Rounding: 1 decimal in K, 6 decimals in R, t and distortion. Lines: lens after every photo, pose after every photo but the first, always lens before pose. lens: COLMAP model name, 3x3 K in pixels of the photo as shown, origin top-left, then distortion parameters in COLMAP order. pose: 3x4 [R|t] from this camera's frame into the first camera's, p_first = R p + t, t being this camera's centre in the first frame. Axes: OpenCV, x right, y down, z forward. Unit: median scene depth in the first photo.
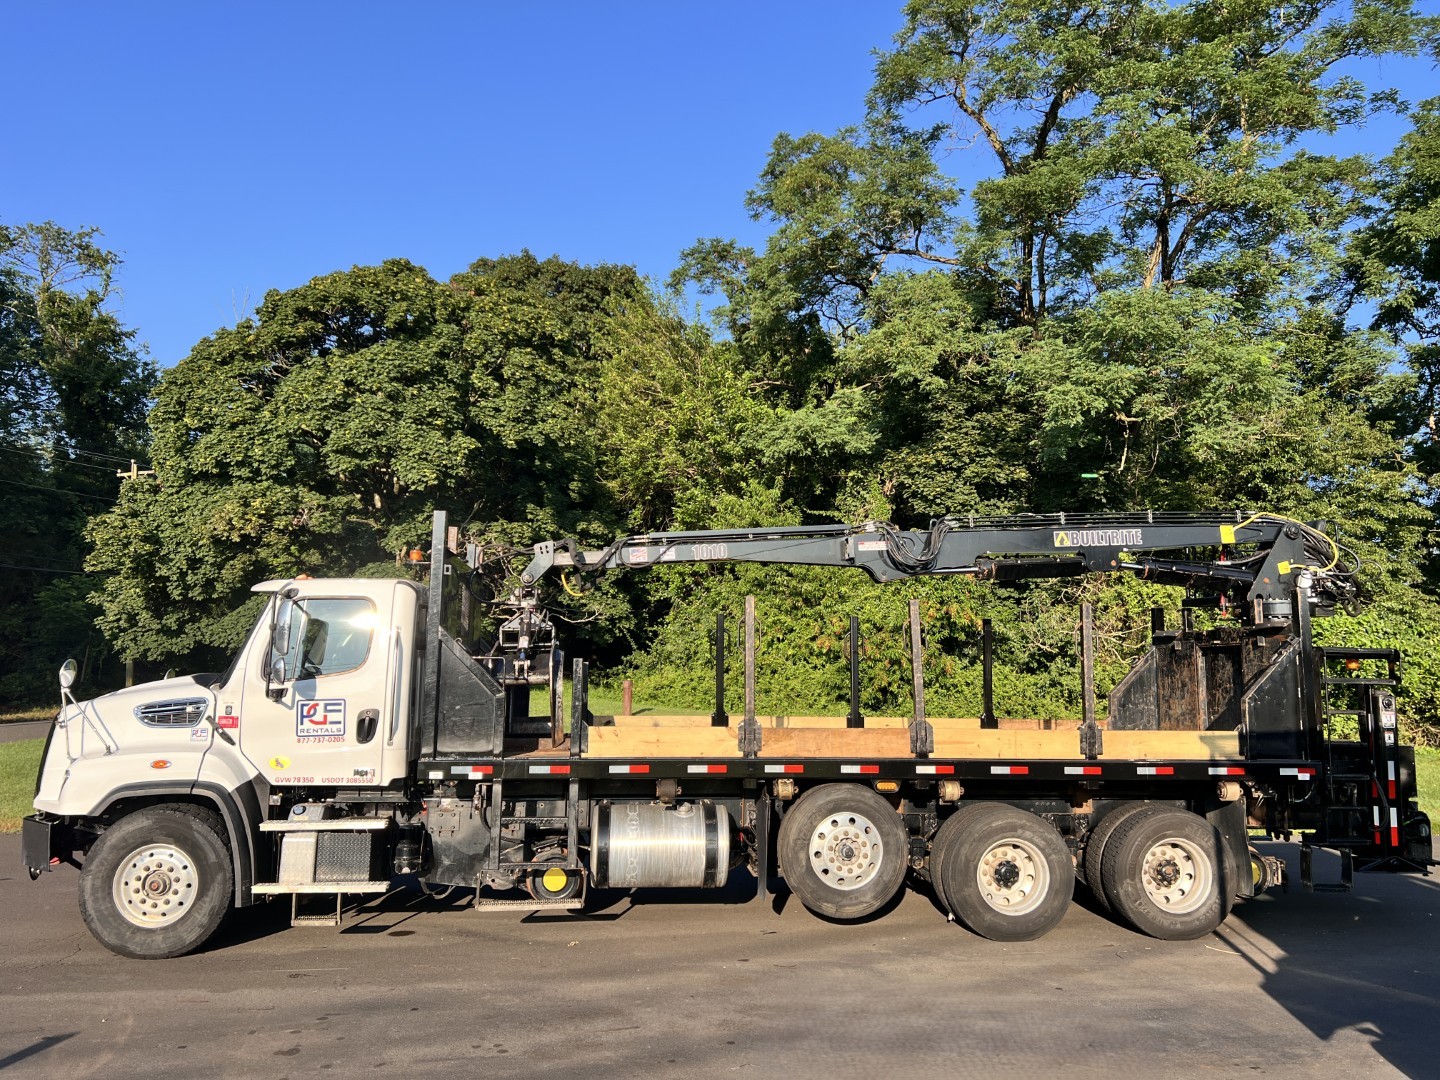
lens RADIAL K [[1084.6, 0, 729.7], [0, 1084.6, 535.4], [0, 0, 1]] dist [0.068938, -0.082060]
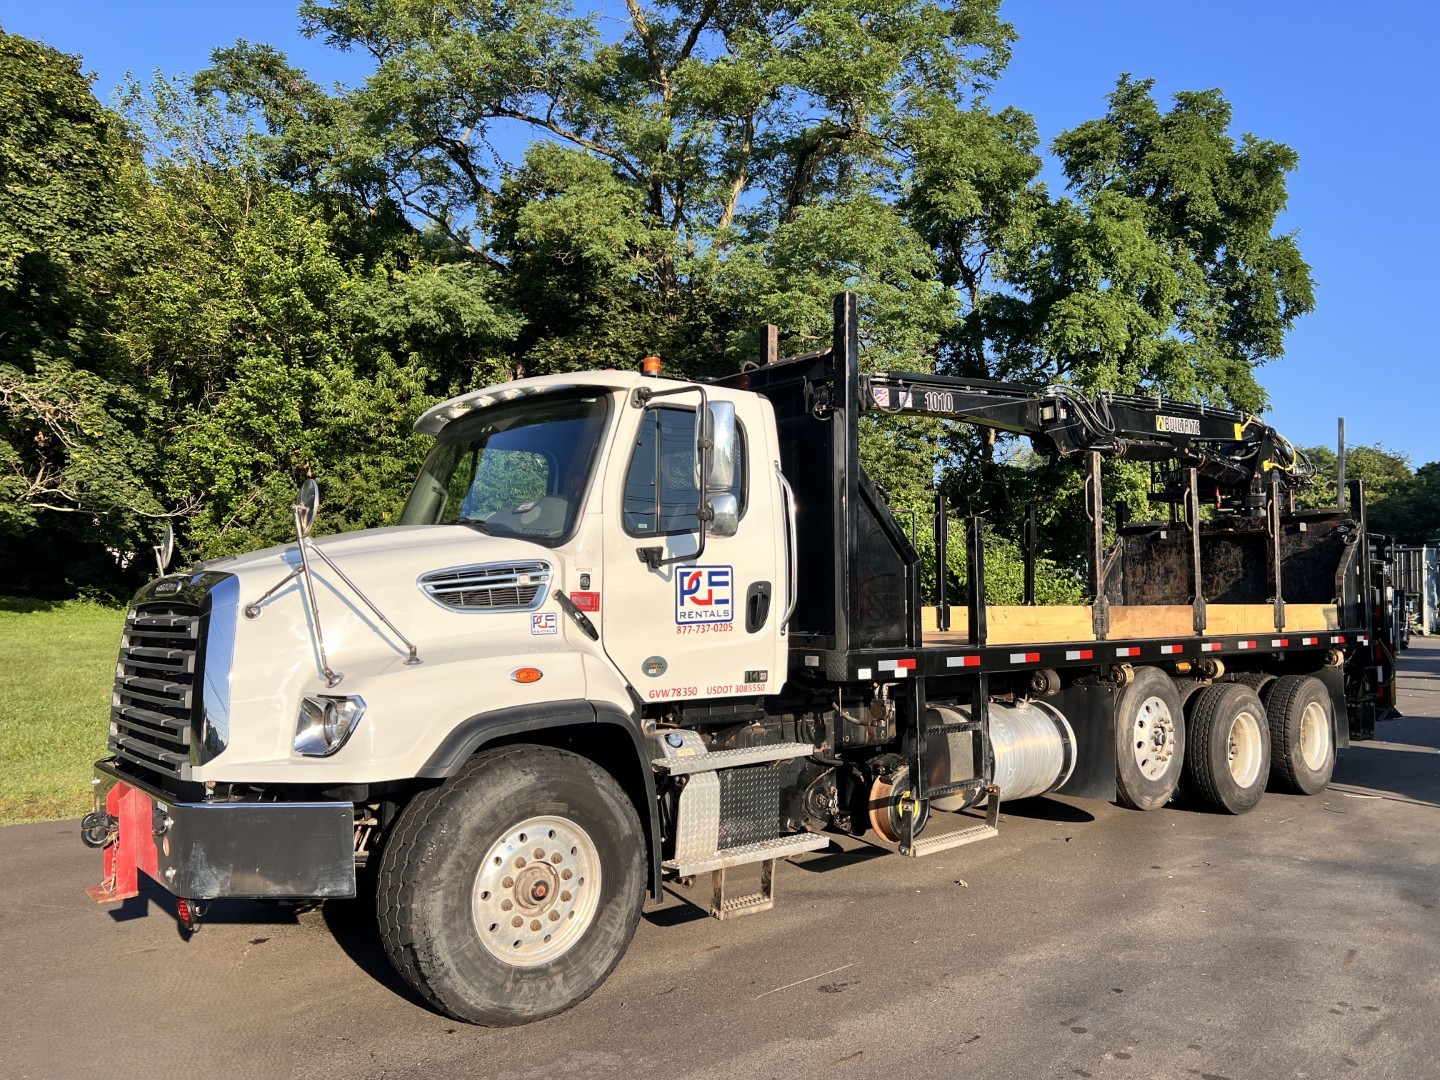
lens RADIAL K [[1084.6, 0, 729.7], [0, 1084.6, 535.4], [0, 0, 1]] dist [0.068938, -0.082060]
pose [[0.816513, 0.024388, 0.576811, -0.725320], [-0.061247, 0.997128, 0.044539, 0.103454], [-0.574069, -0.071694, 0.815662, 0.479950]]
